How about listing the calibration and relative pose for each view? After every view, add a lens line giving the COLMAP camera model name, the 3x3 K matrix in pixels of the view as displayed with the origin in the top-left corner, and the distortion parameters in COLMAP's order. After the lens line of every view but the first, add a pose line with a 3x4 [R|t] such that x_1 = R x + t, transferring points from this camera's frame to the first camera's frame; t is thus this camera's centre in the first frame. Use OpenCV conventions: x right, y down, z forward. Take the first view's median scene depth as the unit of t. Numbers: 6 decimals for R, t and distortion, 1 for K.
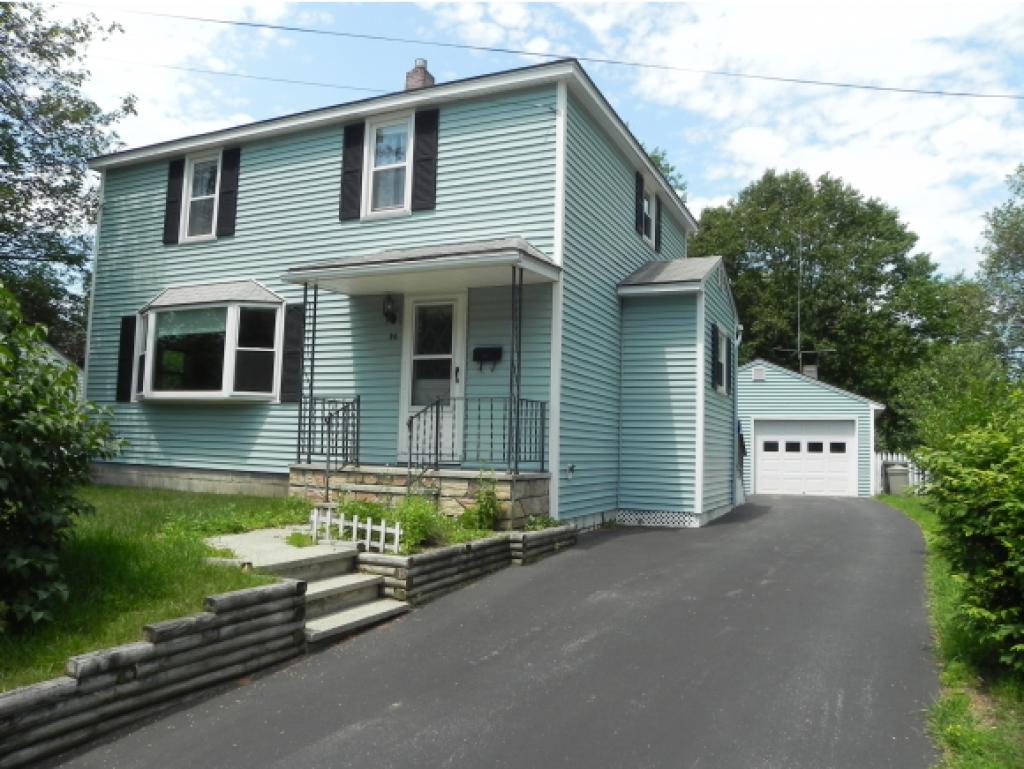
lens RADIAL K [[790.6, 0, 506.3], [0, 790.6, 384.8], [0, 0, 1]] dist [-0.153835, 0.094534]
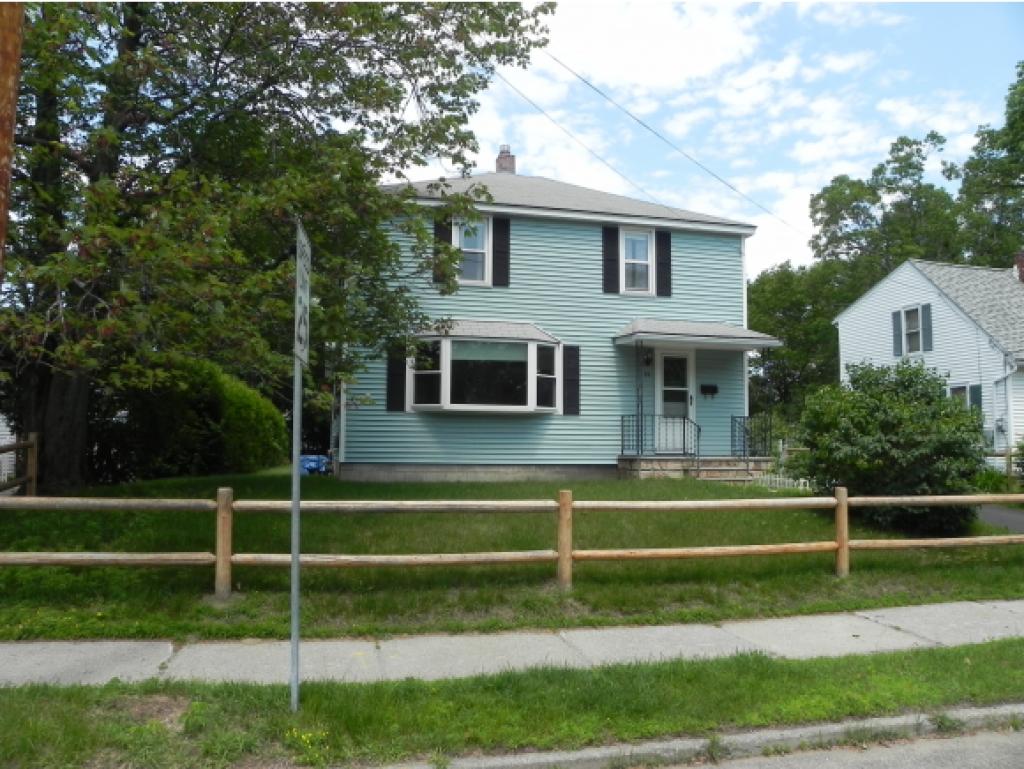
lens RADIAL K [[790.6, 0, 506.3], [0, 790.6, 384.8], [0, 0, 1]] dist [-0.153835, 0.094534]
pose [[0.792644, 0.032272, 0.608830, -1.253449], [-0.035225, 0.999354, -0.007113, -0.017966], [-0.608666, -0.015808, 0.793269, -0.067793]]
